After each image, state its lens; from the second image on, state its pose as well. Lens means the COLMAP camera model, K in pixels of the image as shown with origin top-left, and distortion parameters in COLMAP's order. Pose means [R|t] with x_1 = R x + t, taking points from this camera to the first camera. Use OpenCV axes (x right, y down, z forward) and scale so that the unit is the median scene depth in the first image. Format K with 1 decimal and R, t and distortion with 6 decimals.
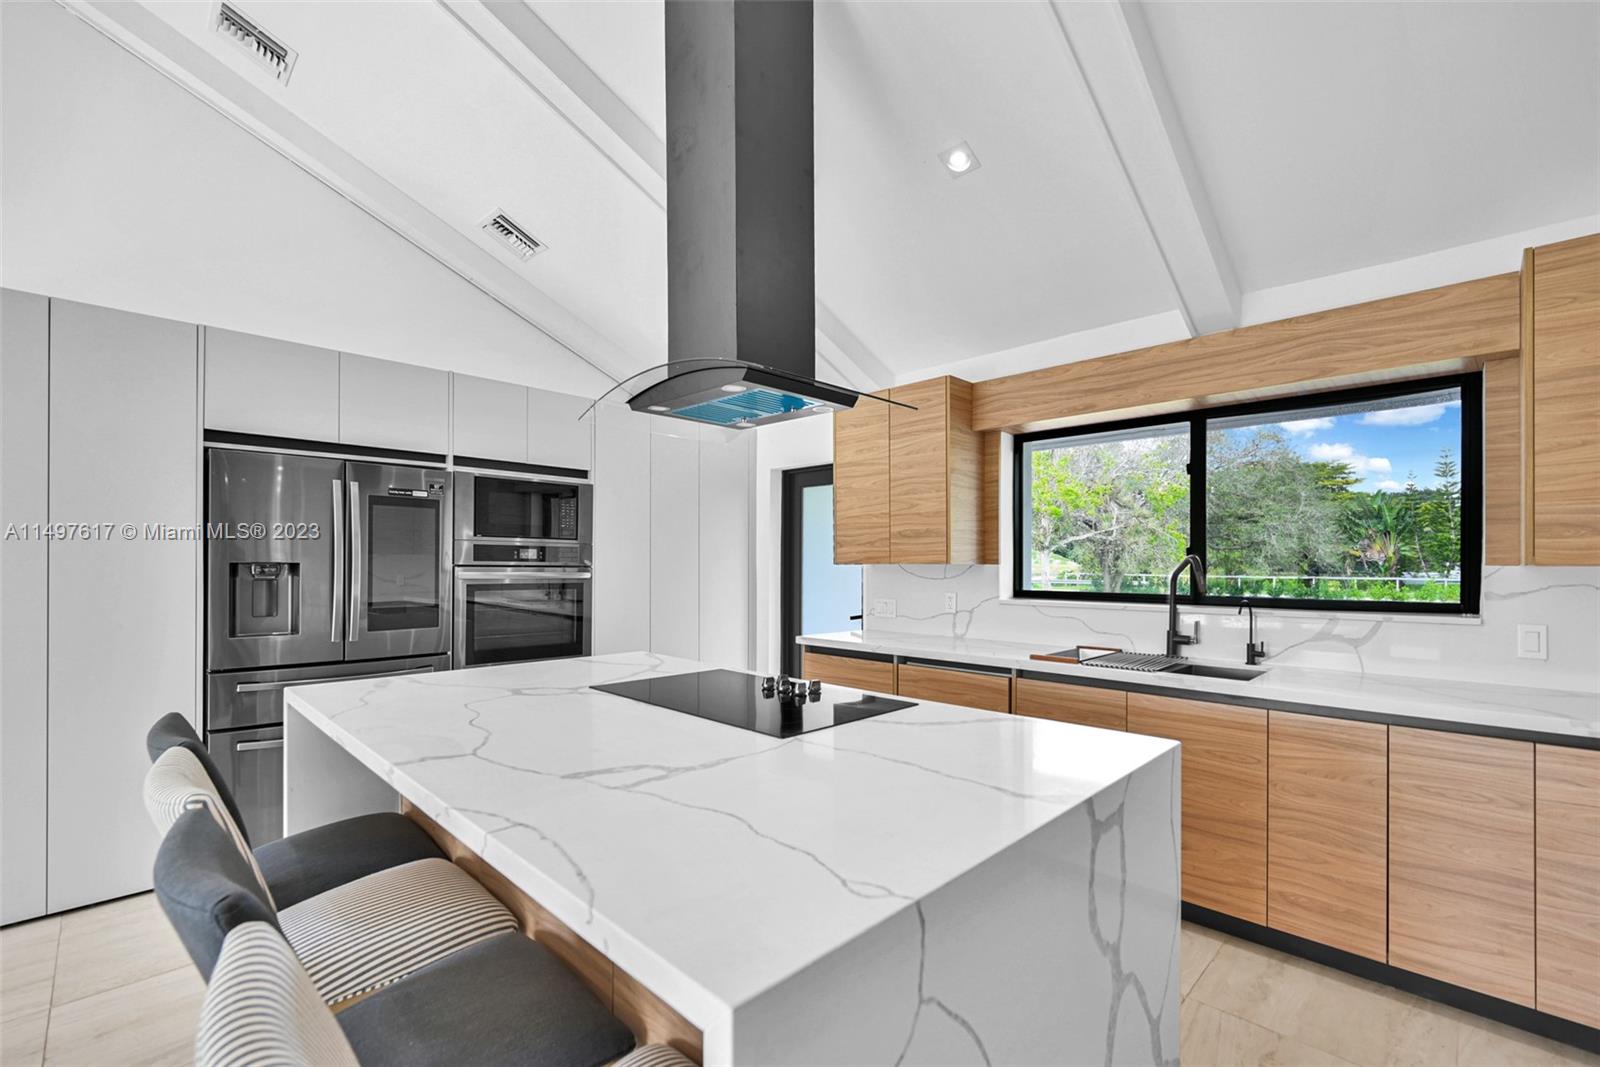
lens RADIAL K [[690.1, 0, 823.2], [0, 690.1, 562.1], [0, 0, 1]] dist [-0.001251, 0.000221]
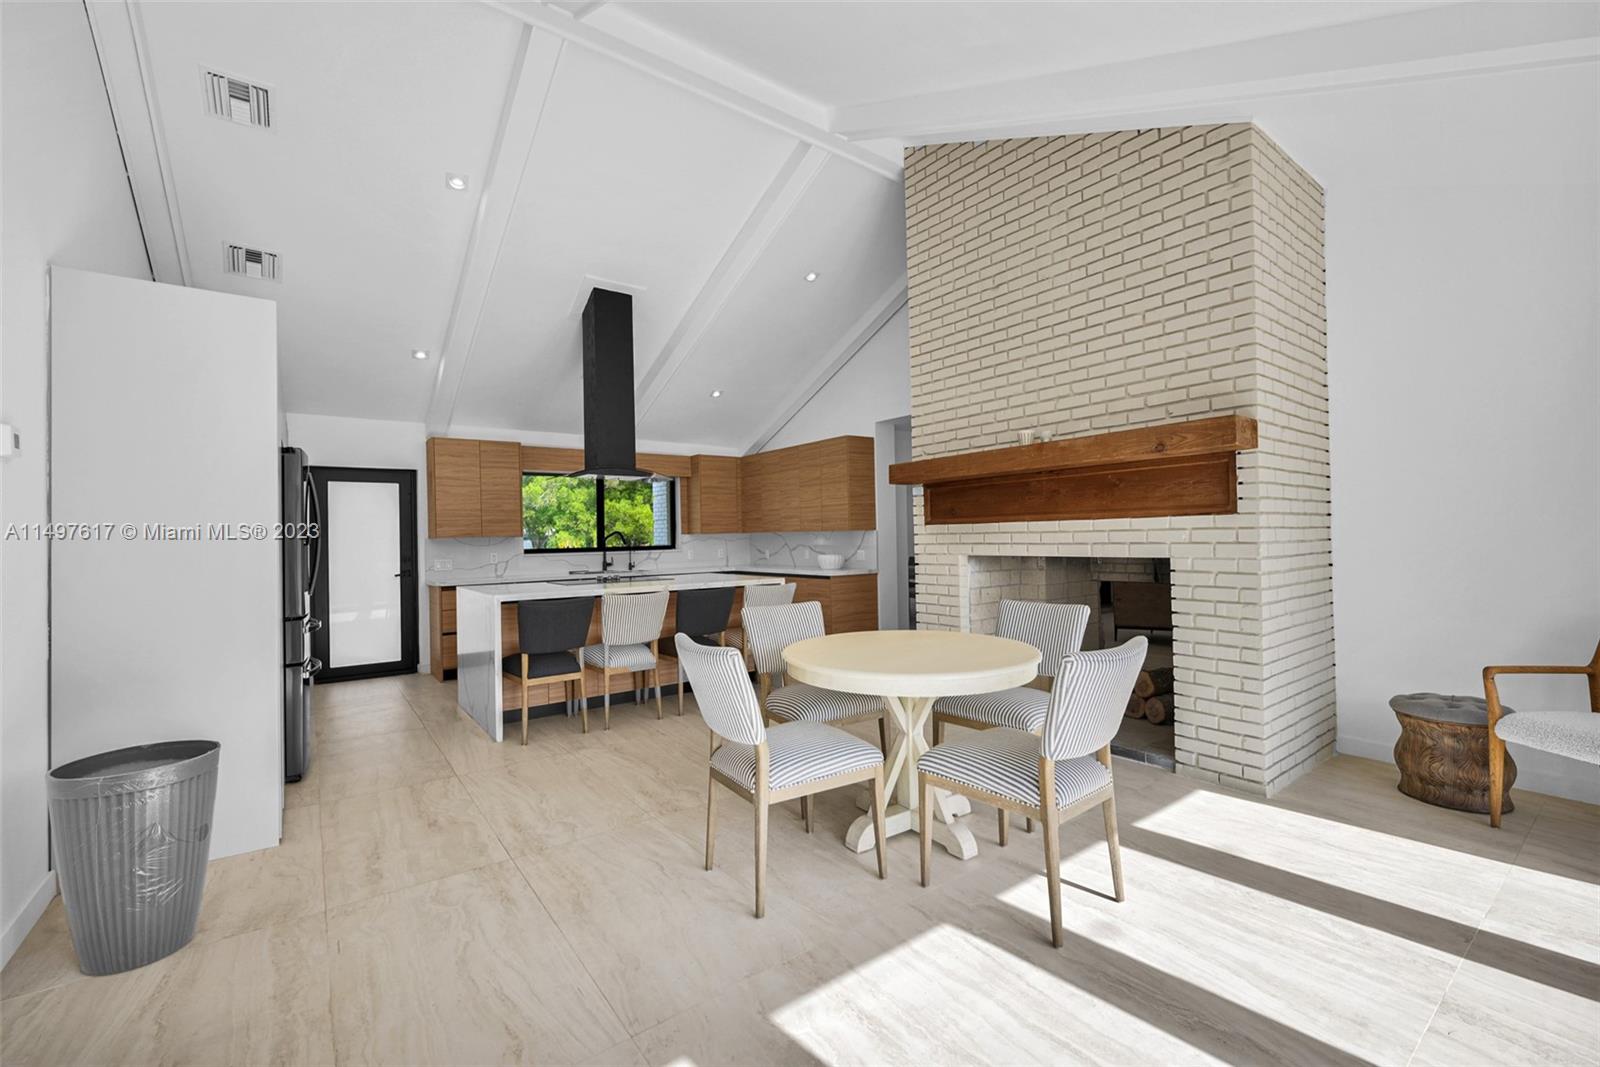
lens RADIAL K [[667.0, 0, 800.0], [0, 667.0, 533.5], [0, 0, 1]] dist [-0.000631, 0.000058]
pose [[0.165690, -0.000094, 0.986178, -1.588342], [0.020250, 0.999789, -0.003306, 0.016868], [-0.985970, 0.020518, 0.165657, -0.116208]]
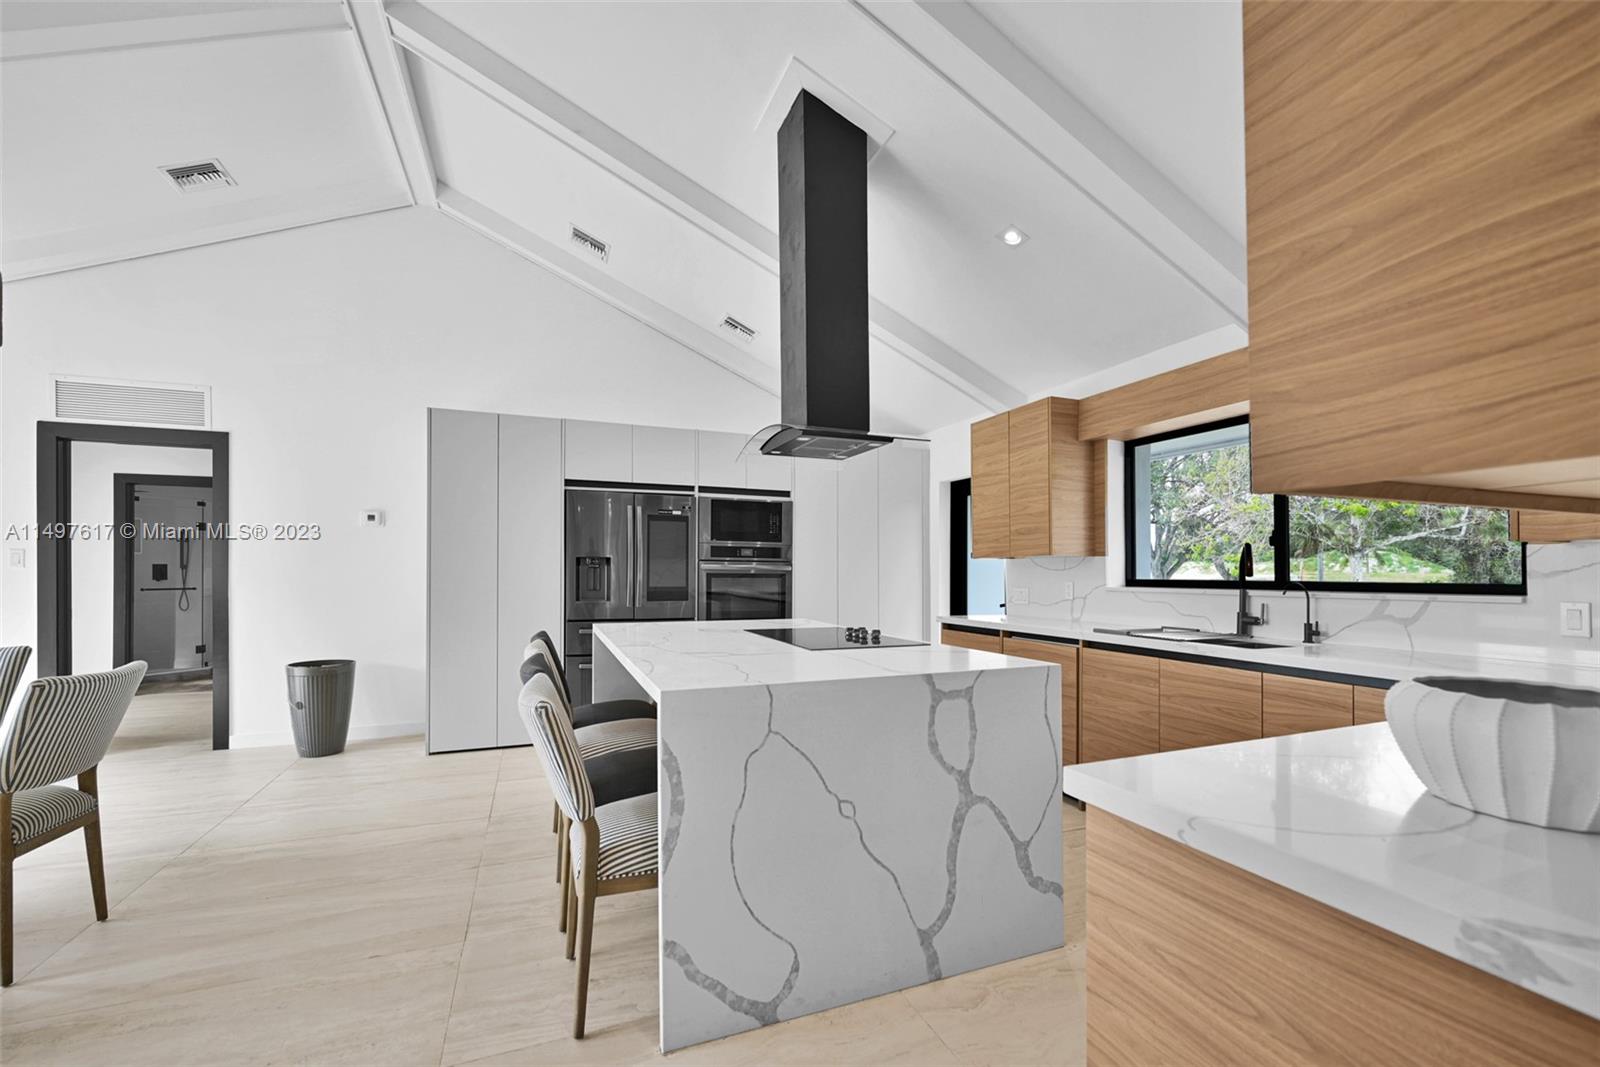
lens RADIAL K [[671.8, 0, 809.4], [0, 671.8, 568.3], [0, 0, 1]] dist [-0.001014, -0.000047]
pose [[0.912558, -0.002738, -0.408938, 0.273303], [0.000839, 0.999988, -0.004824, 0.029776], [0.408946, 0.004059, 0.912549, -0.220705]]
